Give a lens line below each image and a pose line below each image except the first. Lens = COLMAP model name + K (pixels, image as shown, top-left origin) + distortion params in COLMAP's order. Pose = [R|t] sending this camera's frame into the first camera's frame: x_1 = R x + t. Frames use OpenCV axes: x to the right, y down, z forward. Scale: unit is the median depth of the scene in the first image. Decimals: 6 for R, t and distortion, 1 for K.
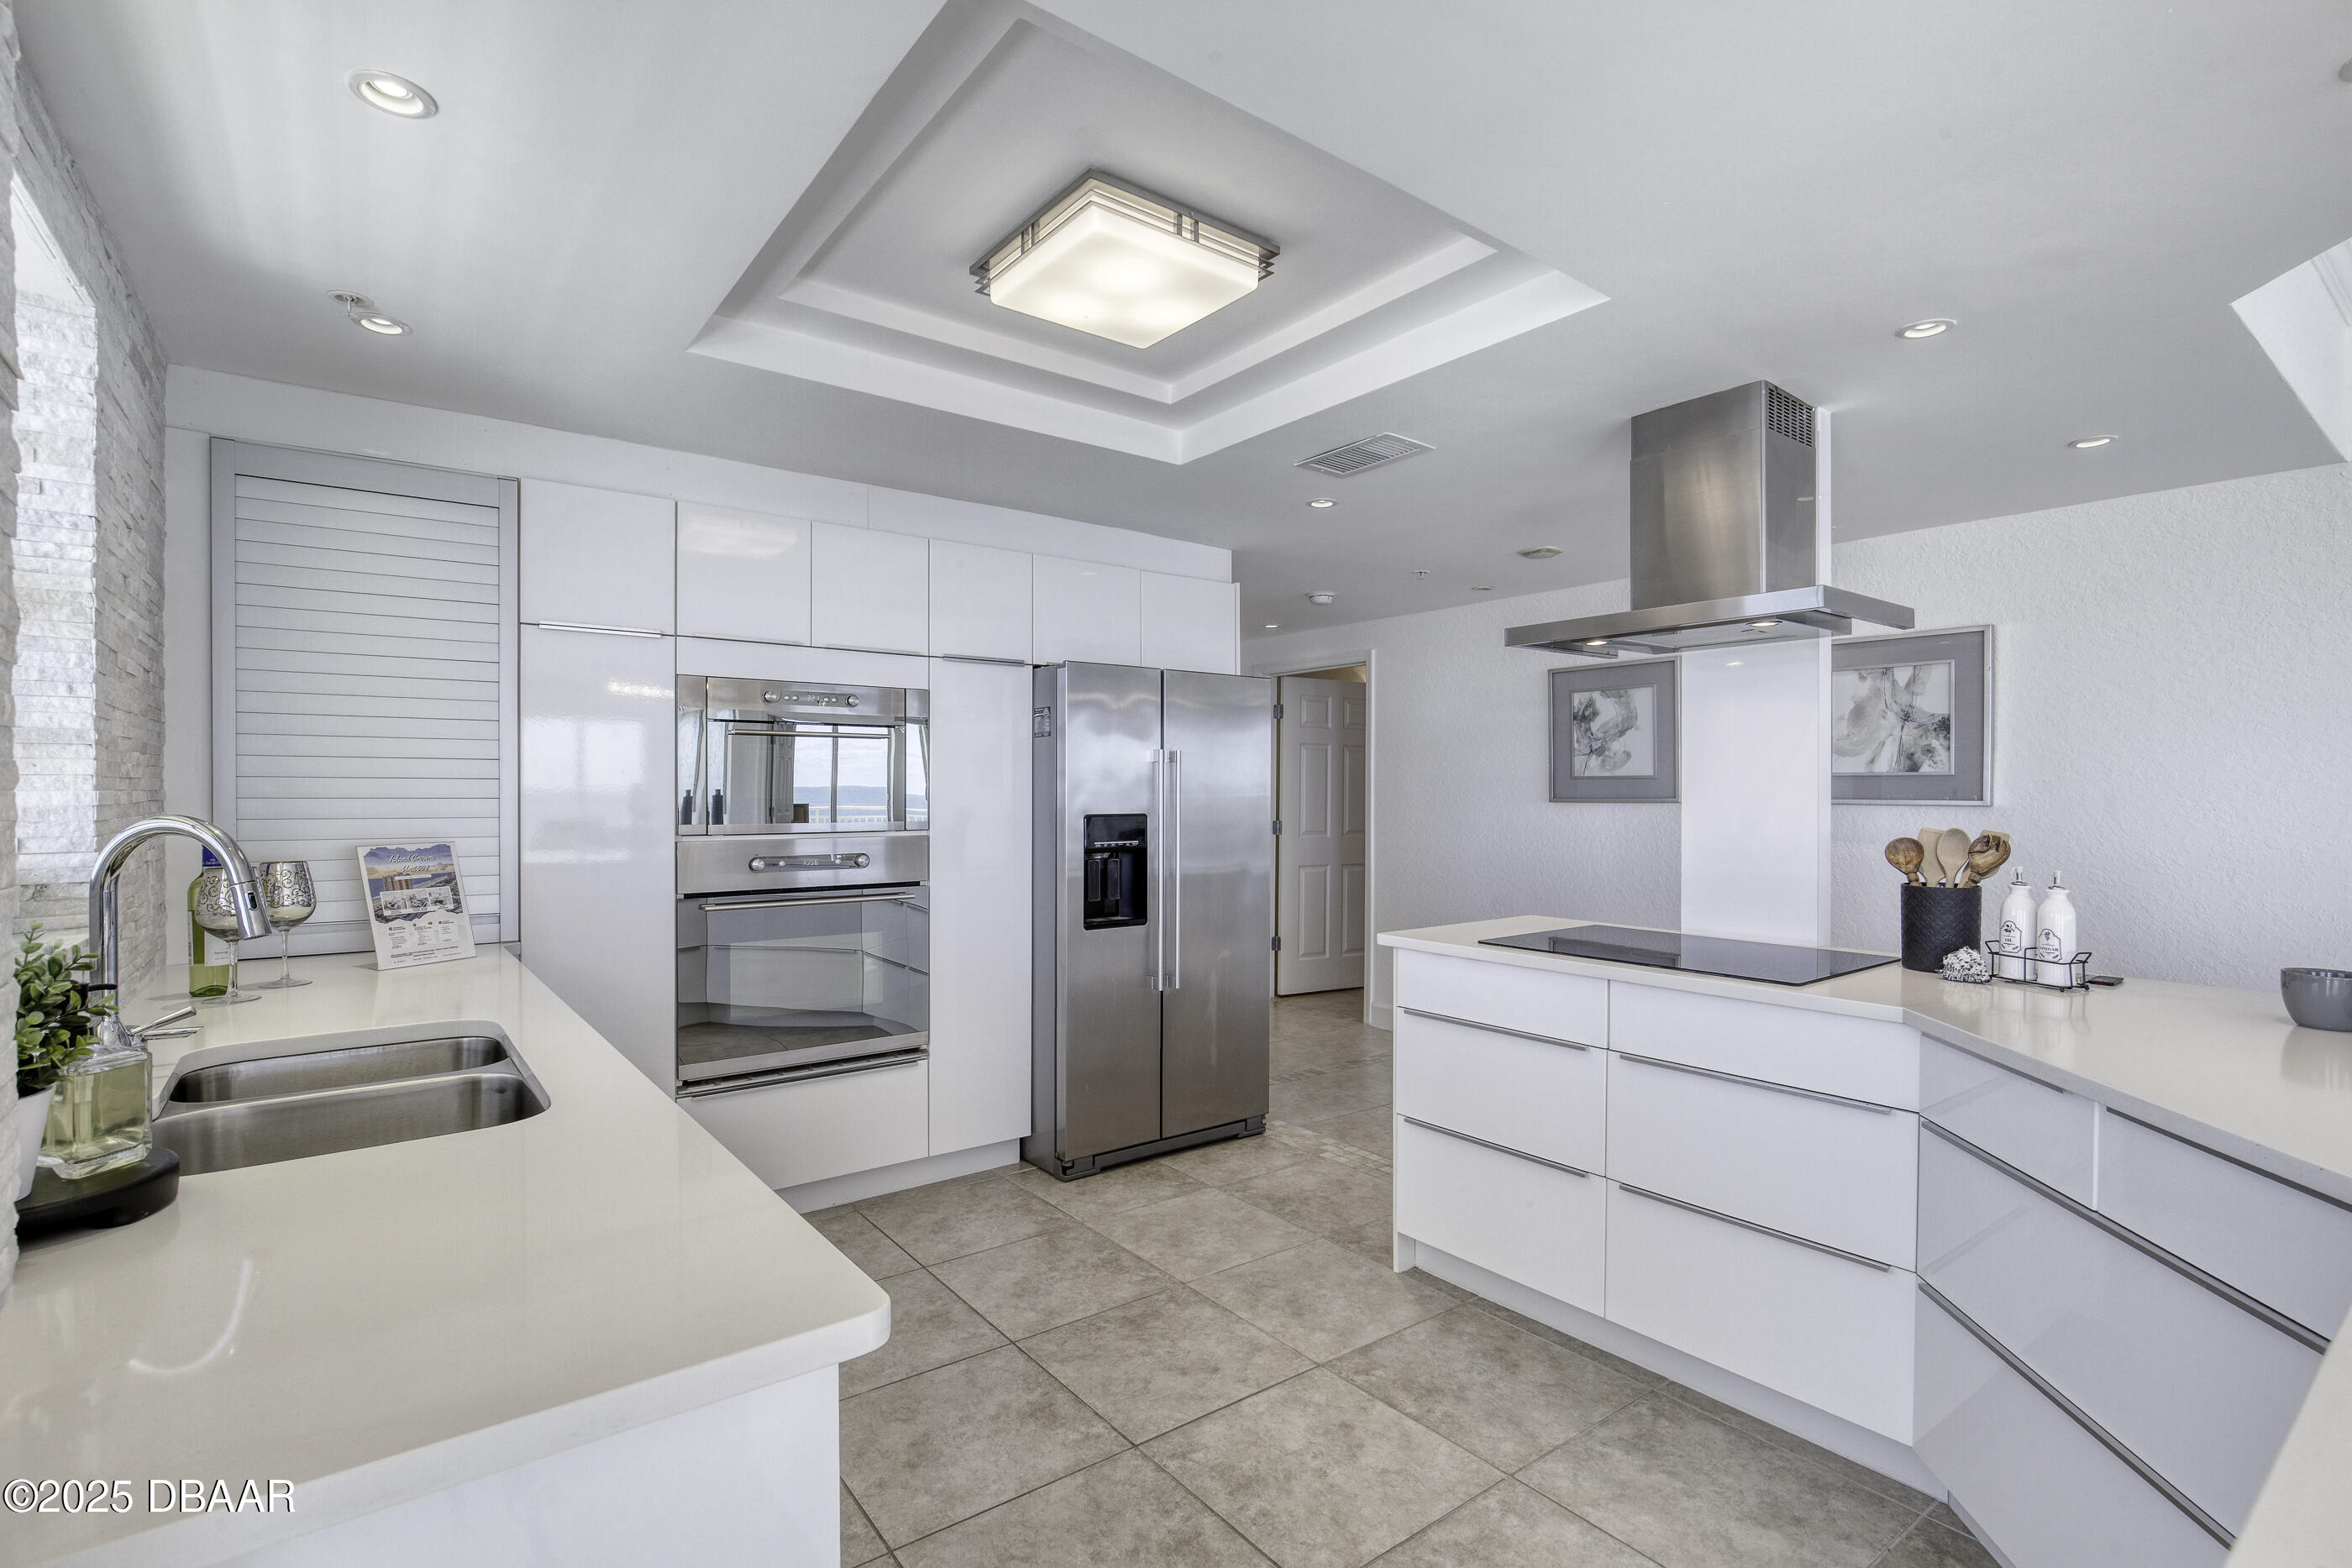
lens RADIAL K [[1092.2, 0, 1169.8], [0, 1092.2, 787.2], [0, 0, 1]] dist [-0.020652, -0.000116]
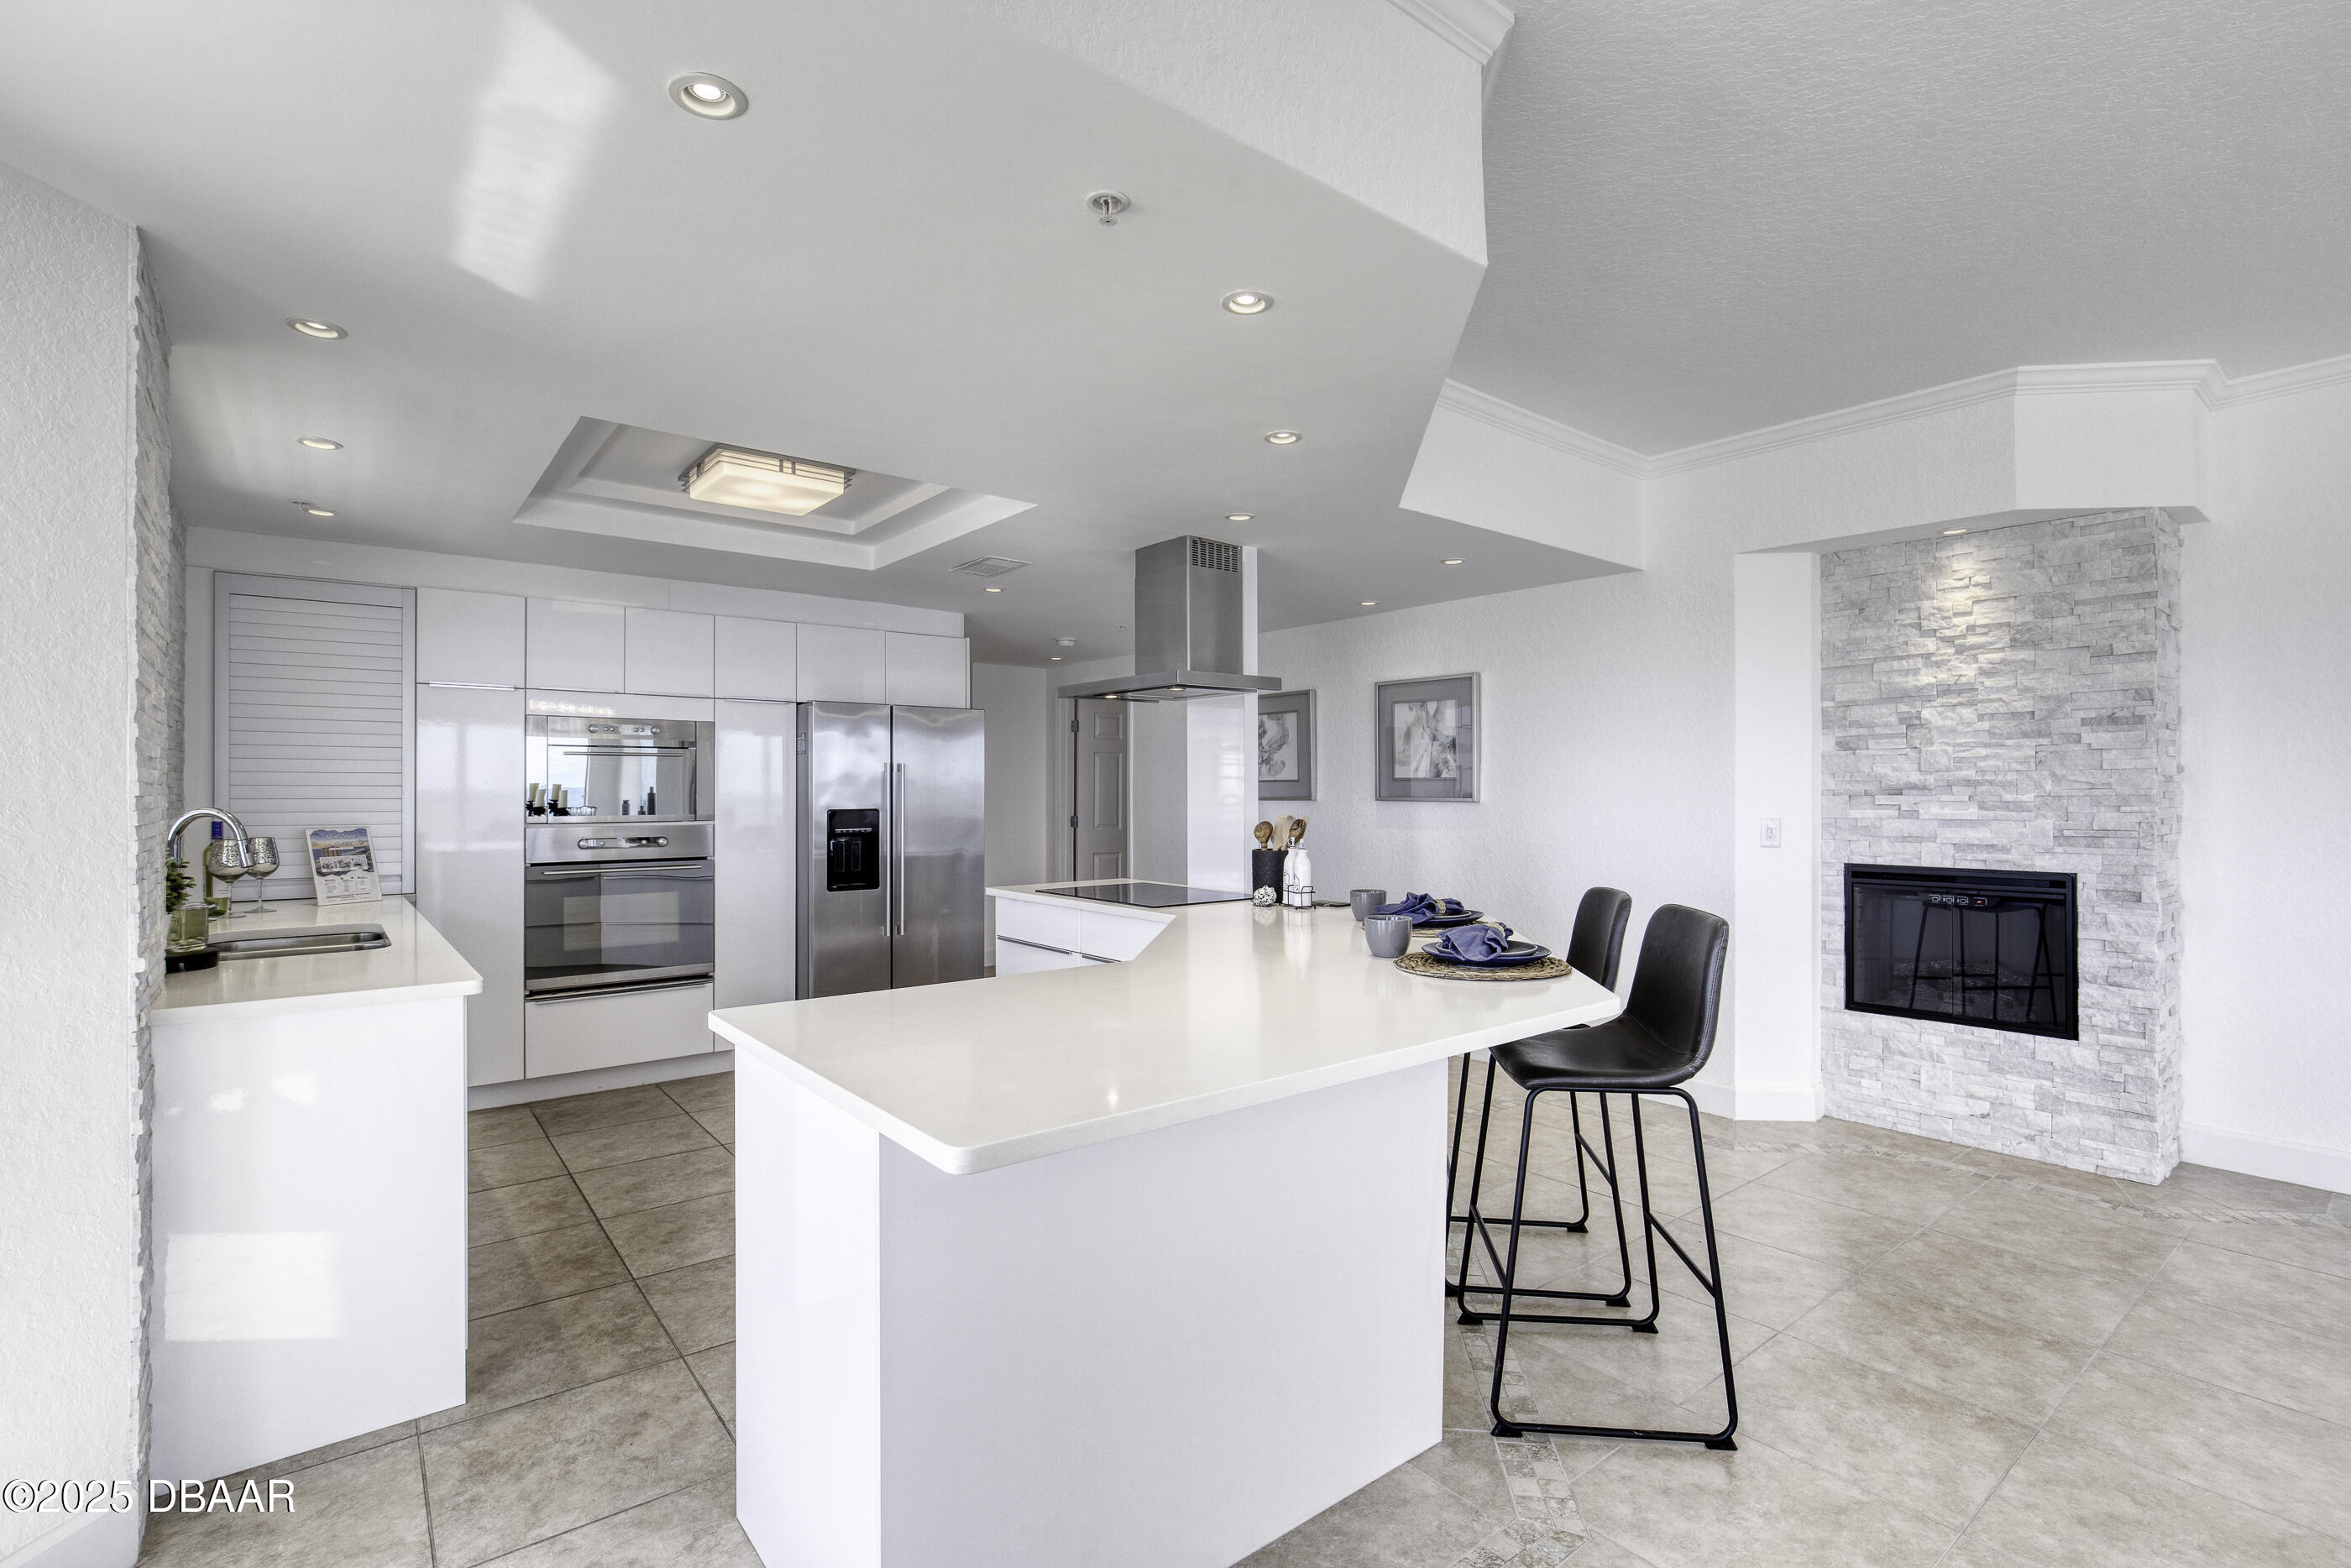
lens RADIAL K [[1093.6, 0, 1162.4], [0, 1093.6, 774.0], [0, 0, 1]] dist [-0.024072, -0.000402]
pose [[0.999860, -0.002125, 0.016583, 0.455683], [0.002317, 0.999930, -0.011592, -0.004576], [-0.016557, 0.011629, 0.999795, -0.573663]]
